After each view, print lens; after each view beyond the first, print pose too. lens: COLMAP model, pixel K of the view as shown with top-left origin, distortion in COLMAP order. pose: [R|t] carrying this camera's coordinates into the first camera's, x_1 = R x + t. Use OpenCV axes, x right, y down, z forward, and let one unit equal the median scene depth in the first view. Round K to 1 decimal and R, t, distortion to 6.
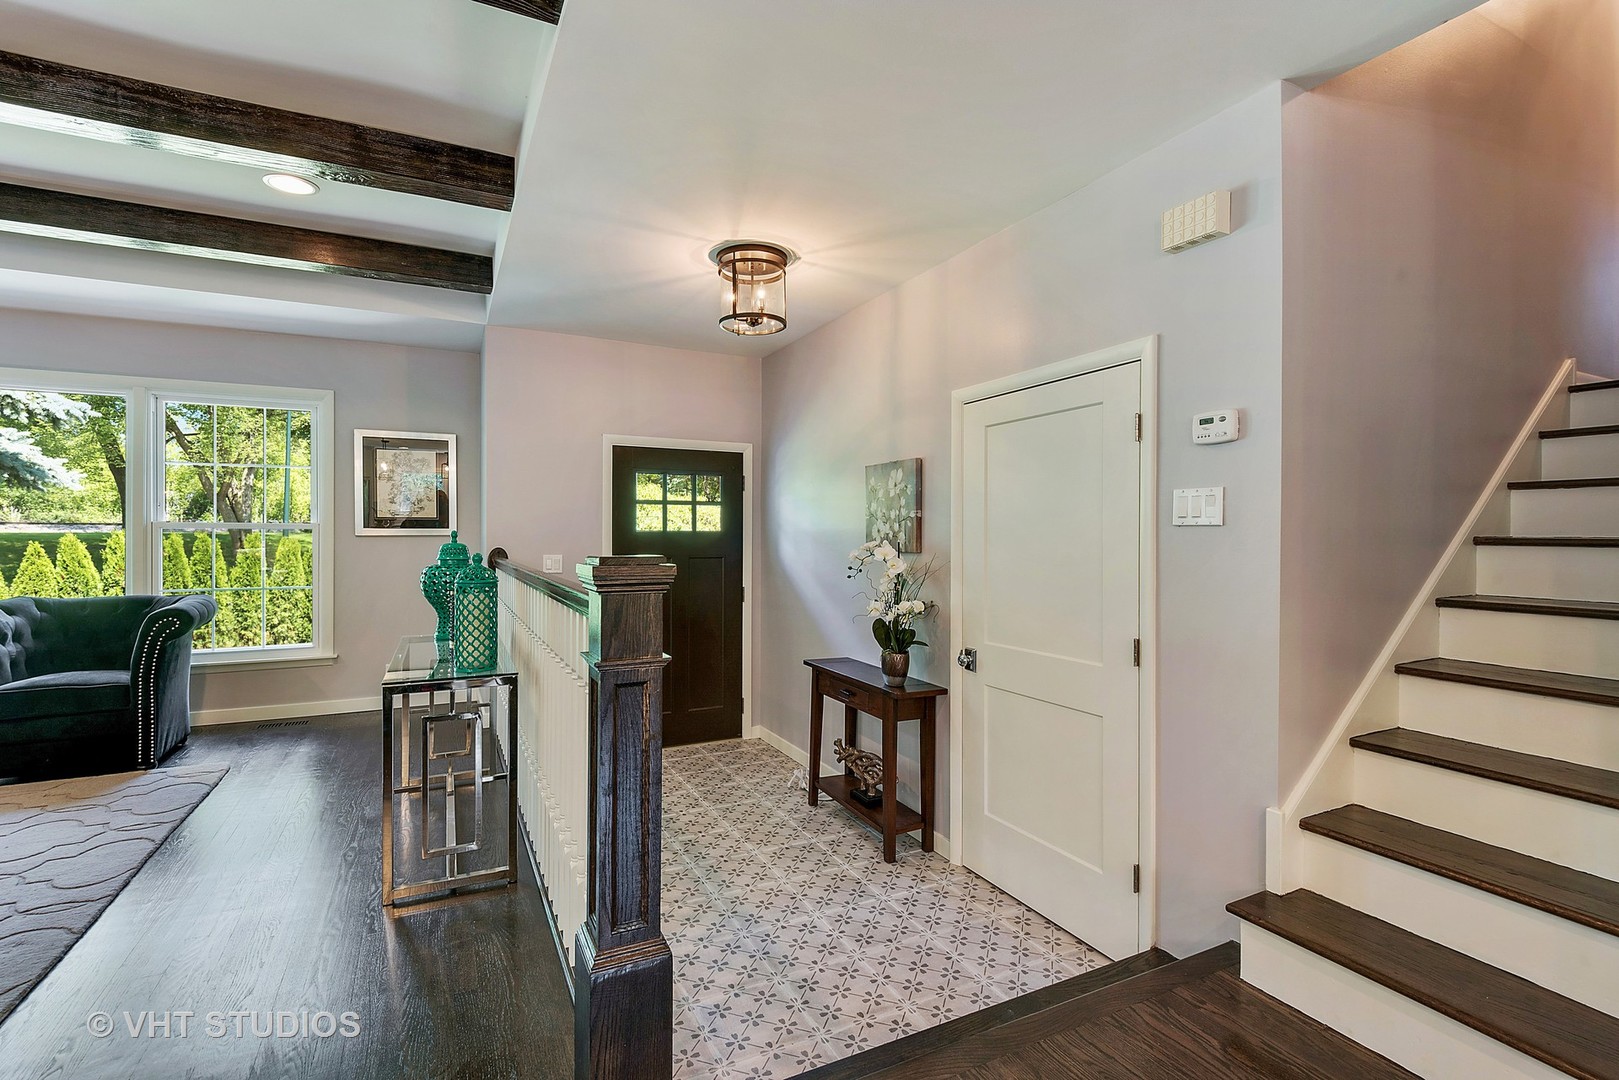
lens RADIAL K [[747.4, 0, 806.5], [0, 747.4, 531.9], [0, 0, 1]] dist [-0.000772, -0.001778]
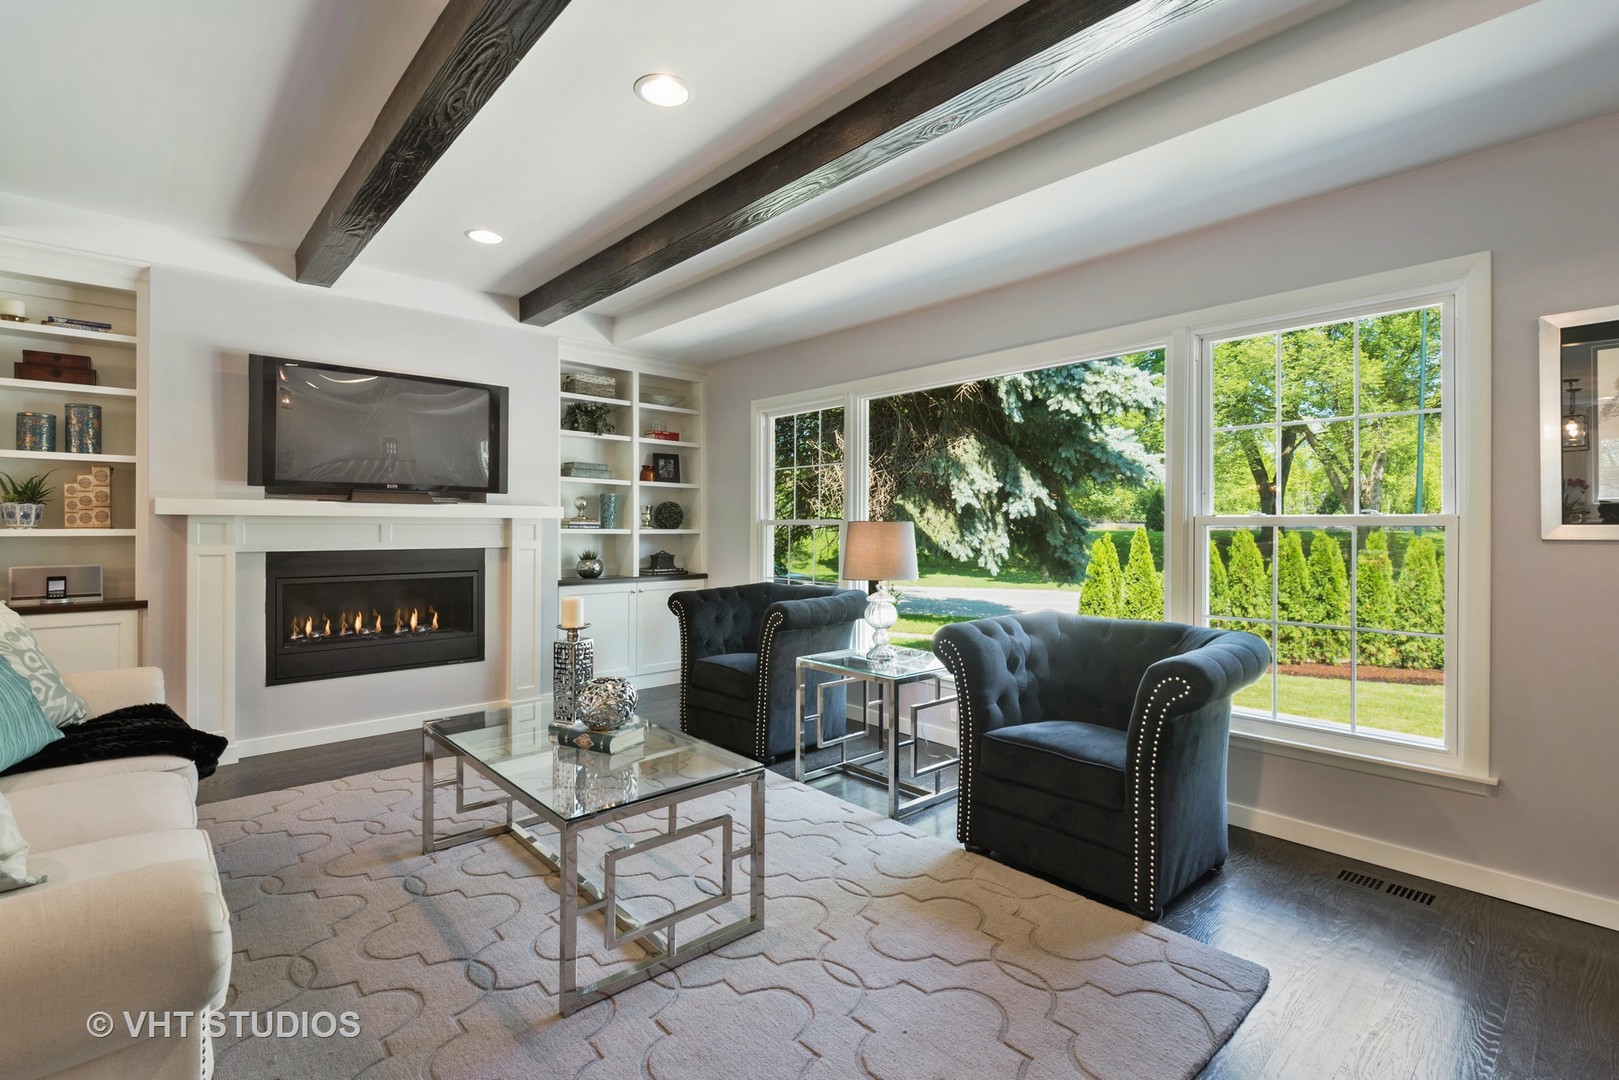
lens RADIAL K [[747.4, 0, 806.9], [0, 747.4, 527.4], [0, 0, 1]] dist [-0.000772, -0.001778]
pose [[0.268708, -0.003208, -0.963216, -0.098605], [0.000379, 0.999995, -0.003224, -0.000342], [0.963222, 0.000502, 0.268708, 0.152501]]
